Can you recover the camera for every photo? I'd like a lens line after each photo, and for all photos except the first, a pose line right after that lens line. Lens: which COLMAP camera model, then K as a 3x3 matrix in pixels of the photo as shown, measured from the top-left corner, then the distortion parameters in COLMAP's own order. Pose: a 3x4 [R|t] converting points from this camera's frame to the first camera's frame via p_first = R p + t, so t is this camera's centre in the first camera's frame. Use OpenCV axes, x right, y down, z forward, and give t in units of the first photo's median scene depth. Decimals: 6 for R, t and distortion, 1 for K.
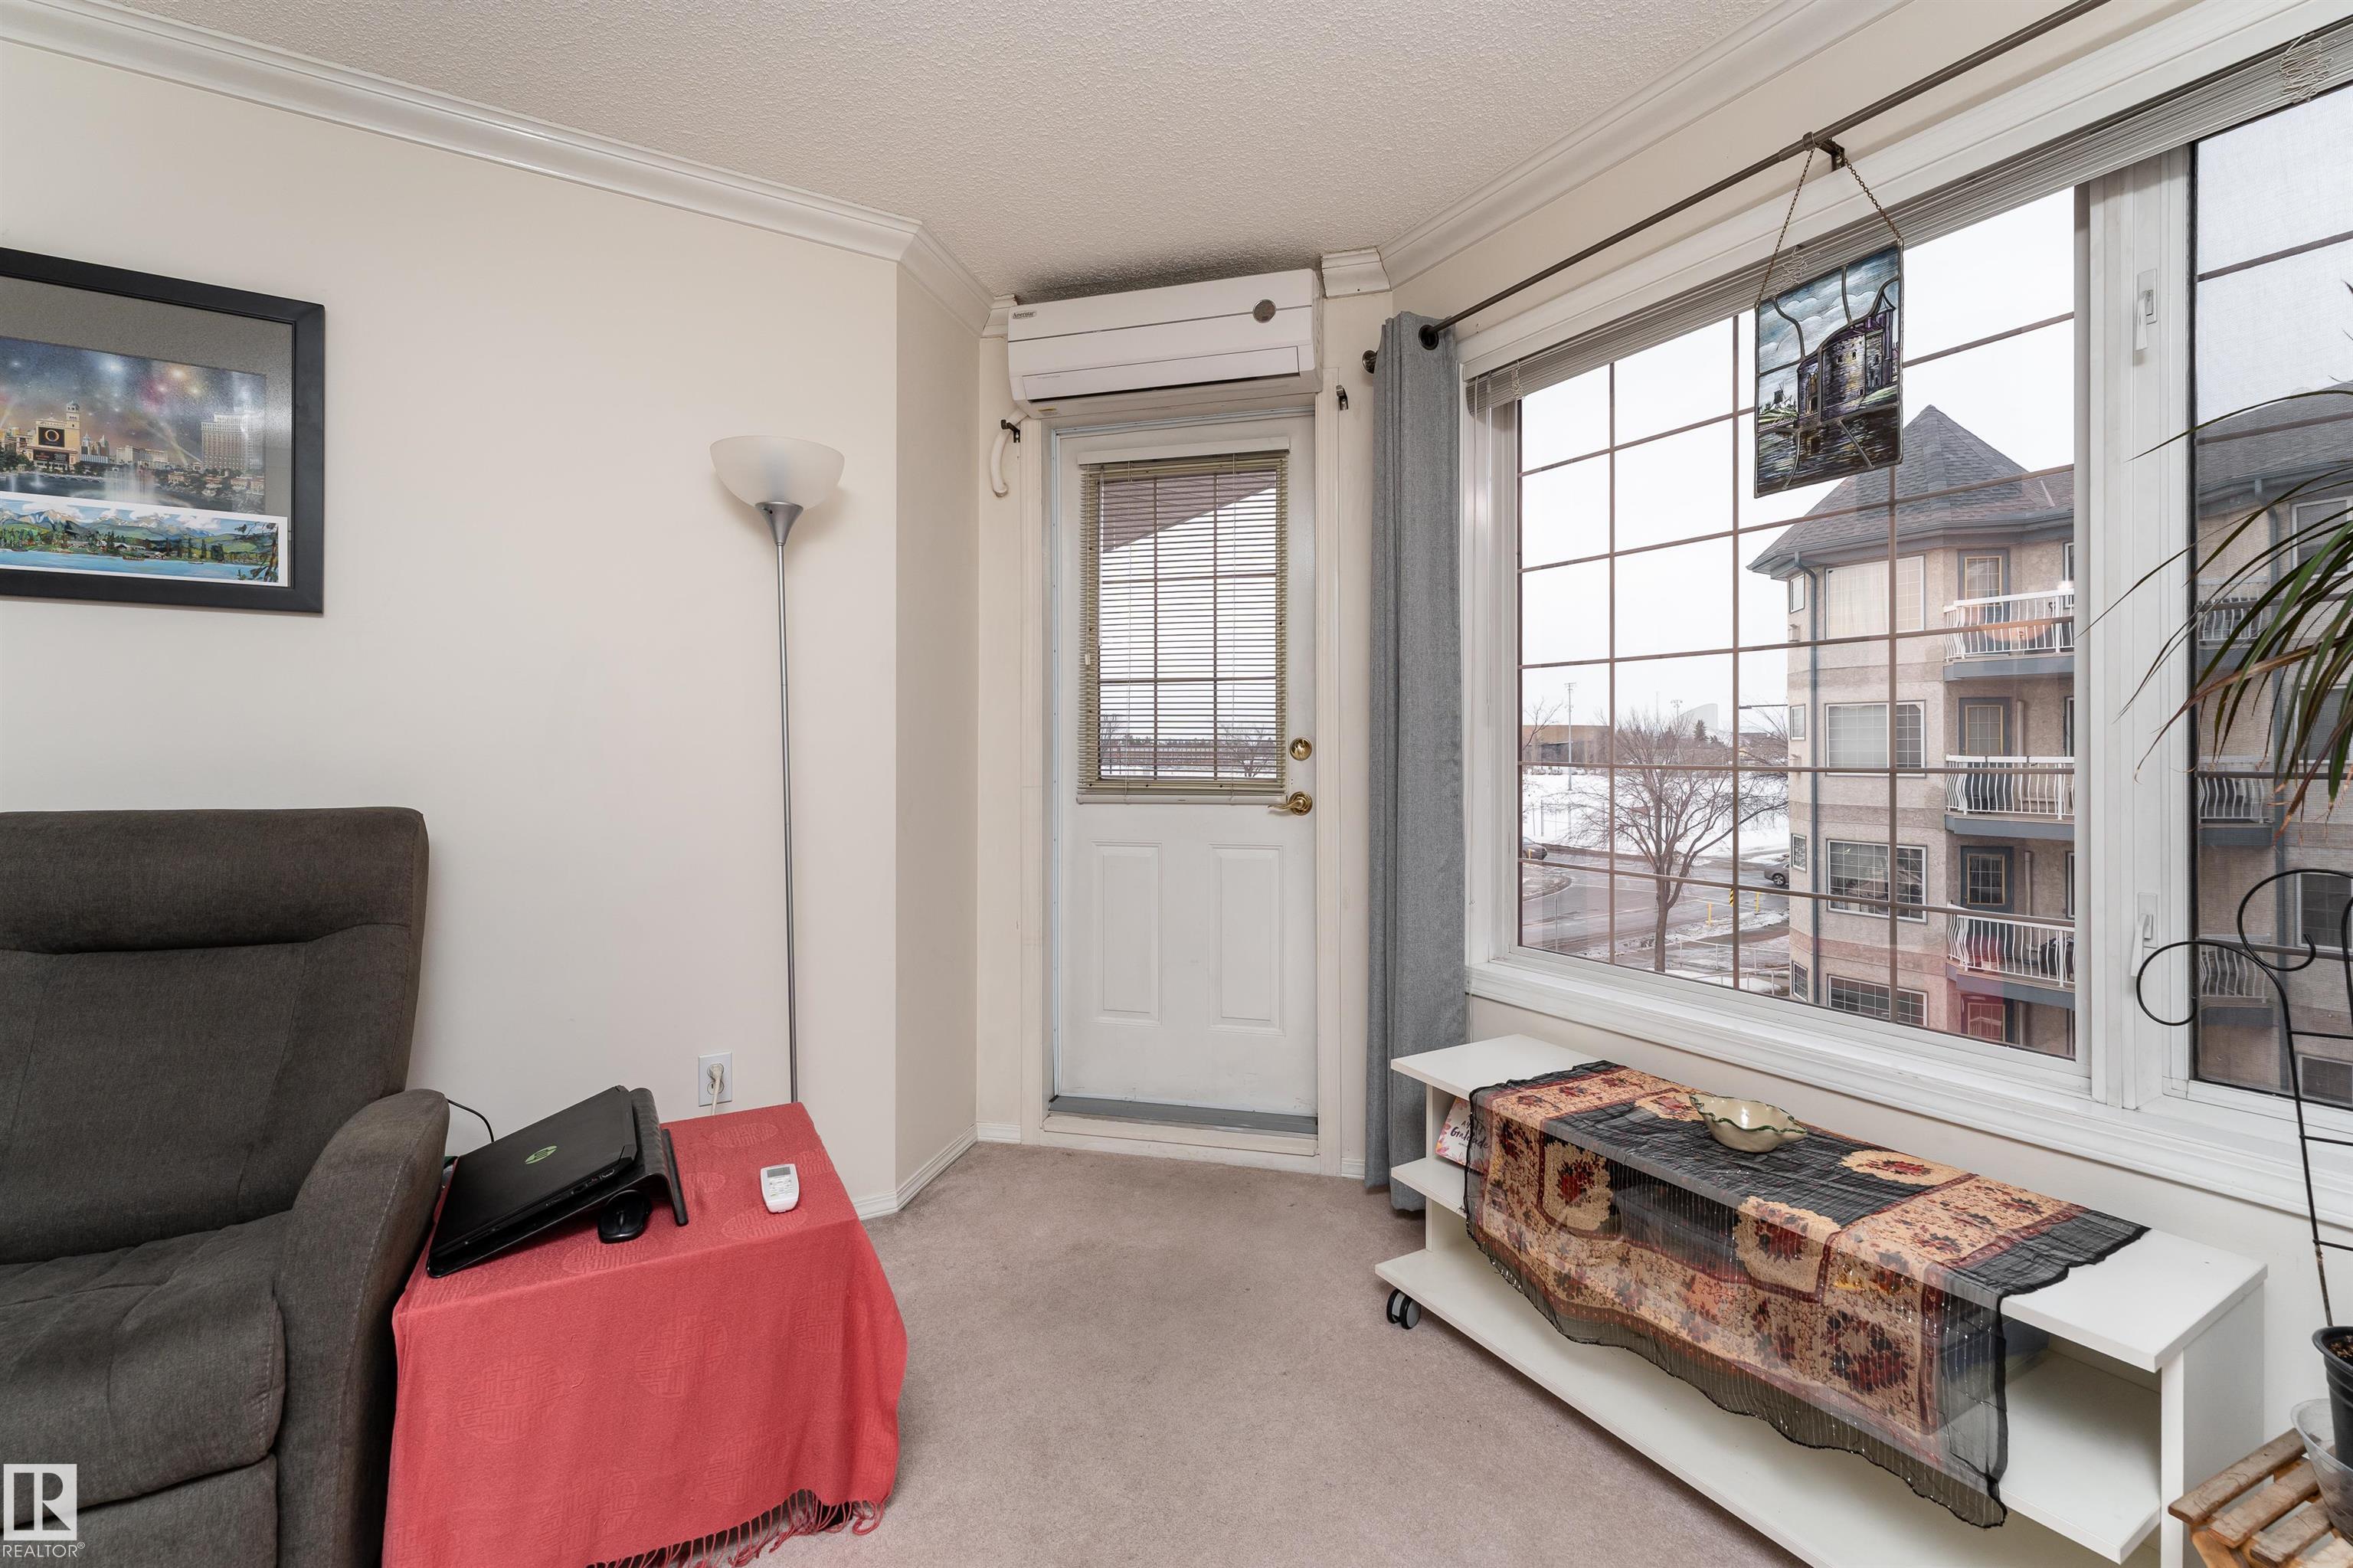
lens RADIAL K [[1030.8, 0, 1180.1], [0, 1030.8, 749.5], [0, 0, 1]] dist [-0.001563, -0.000194]
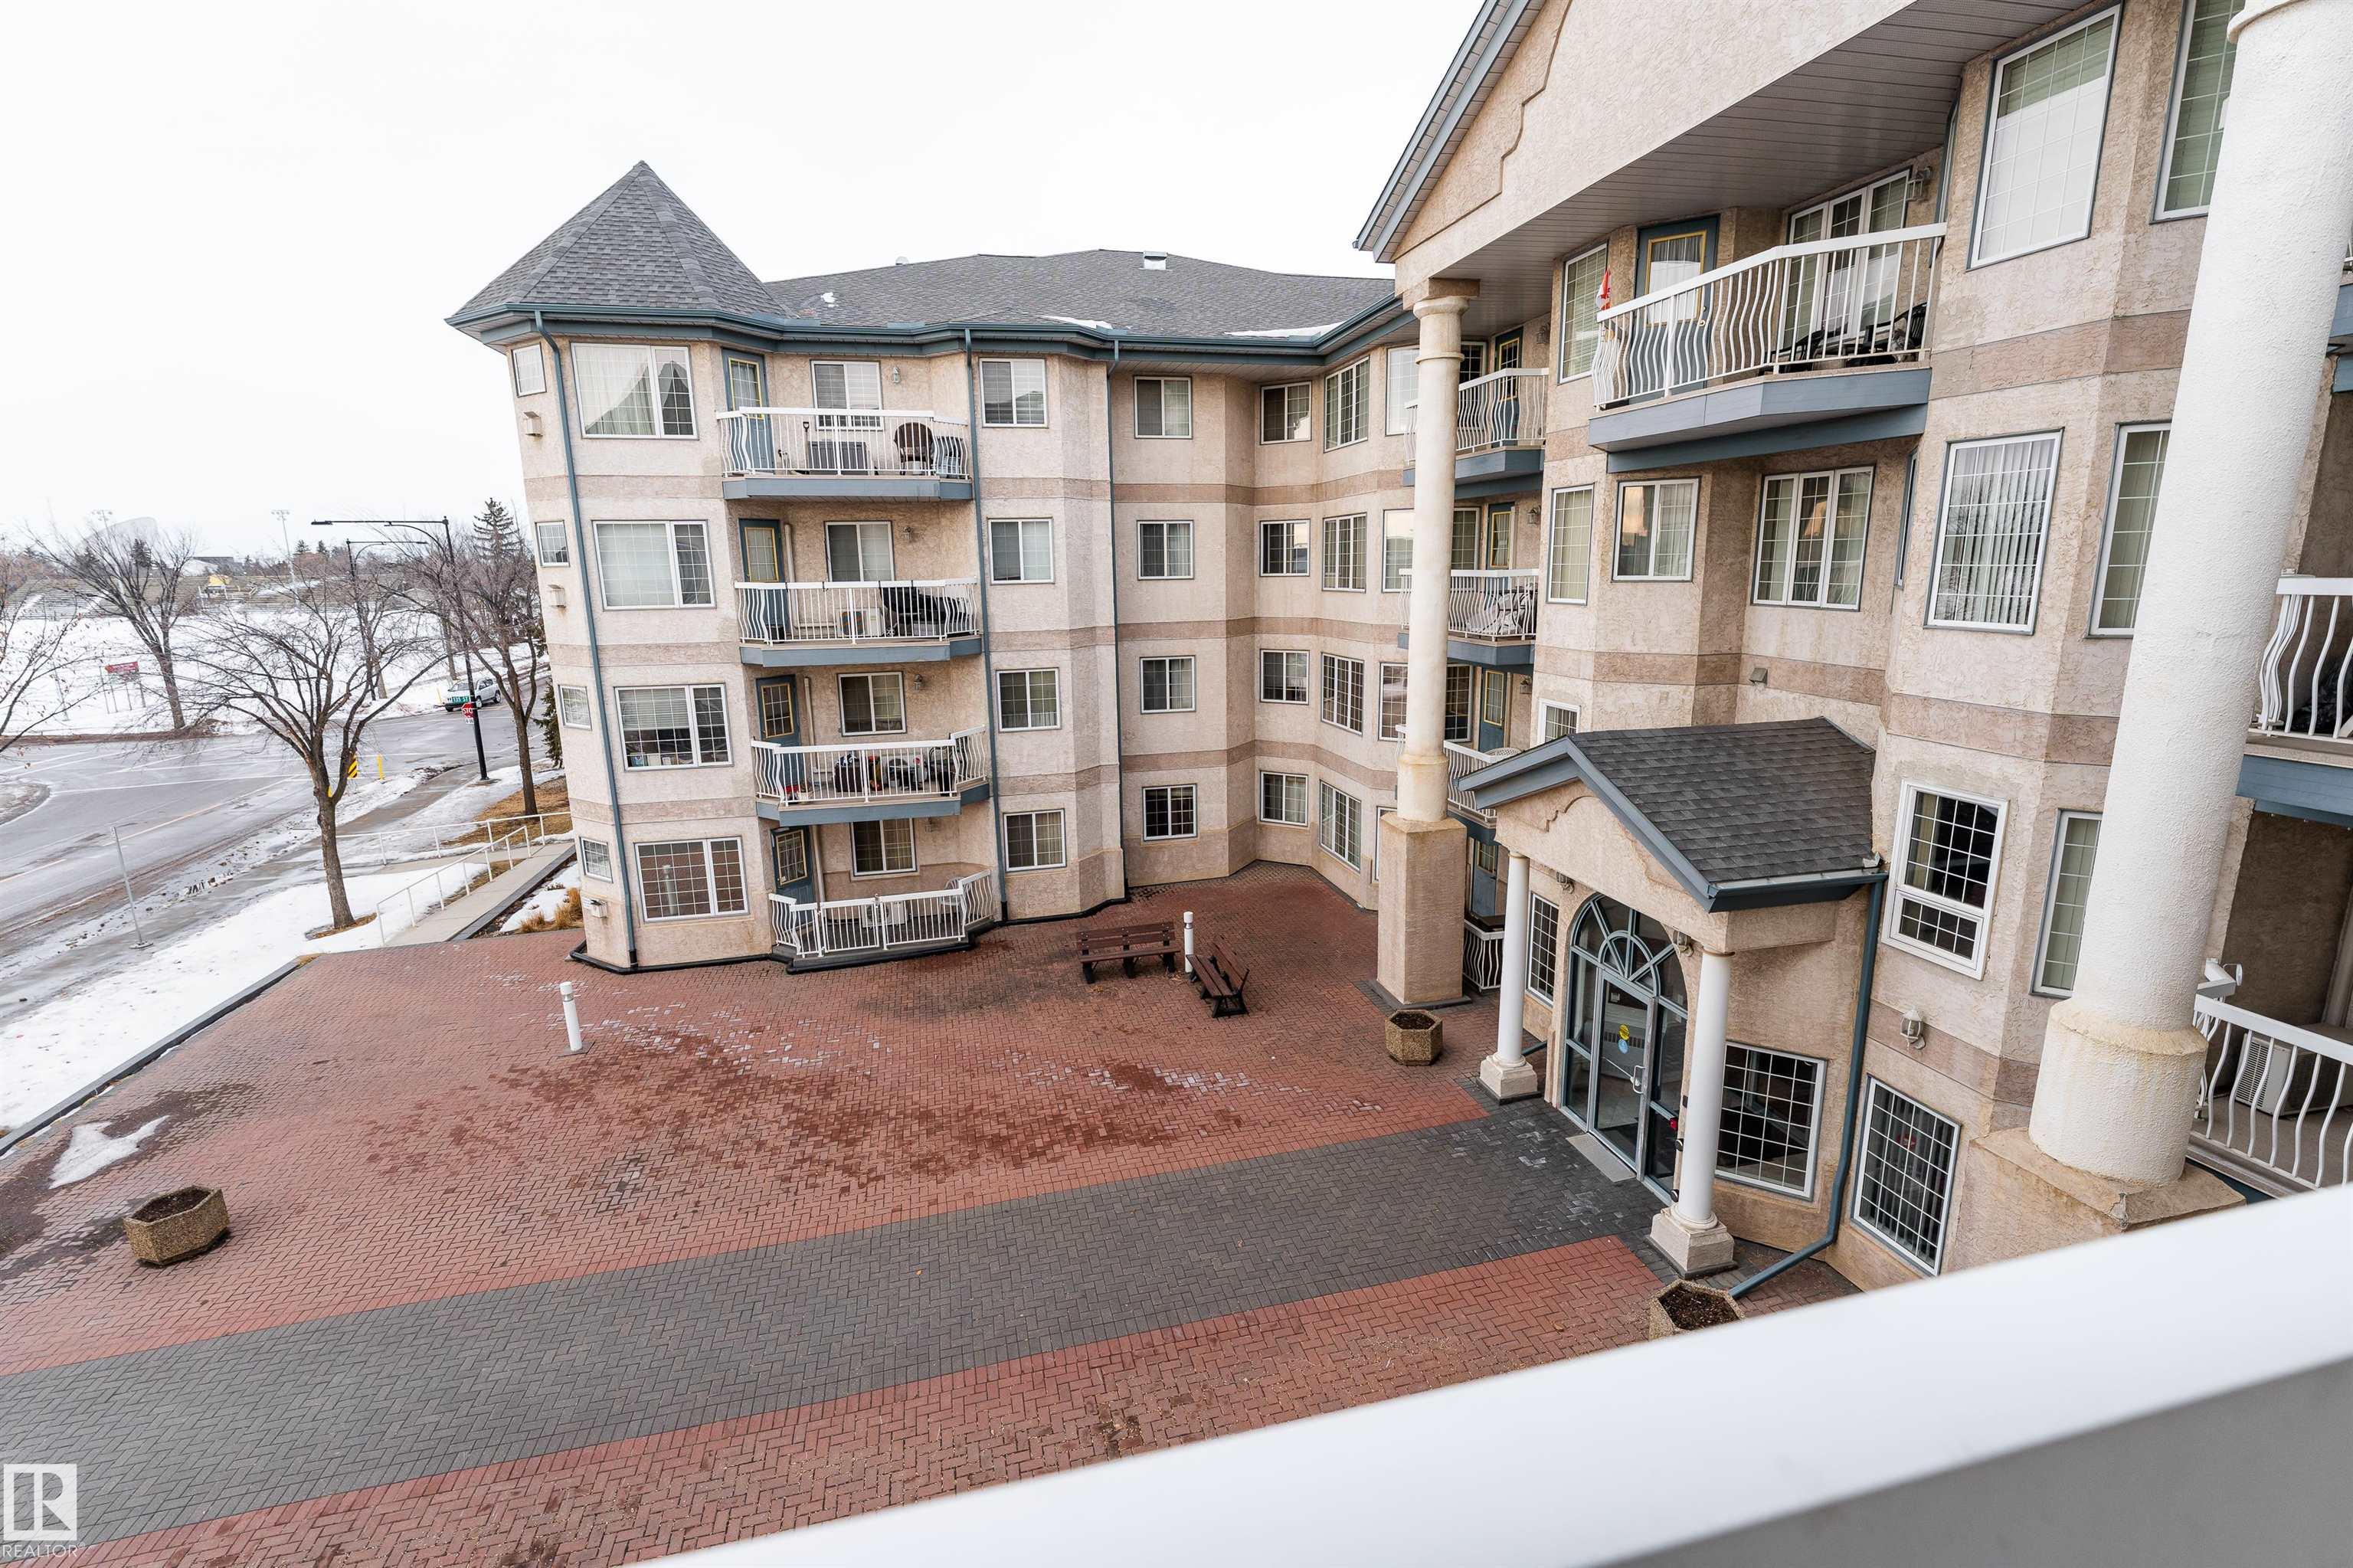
lens RADIAL K [[1030.8, 0, 1184.0], [0, 1030.8, 781.1], [0, 0, 1]] dist [-0.001563, -0.000194]
pose [[0.296509, -0.200315, 0.933786, -0.032210], [0.013132, 0.978518, 0.205741, -0.004553], [-0.954940, -0.048742, 0.292770, 0.332484]]
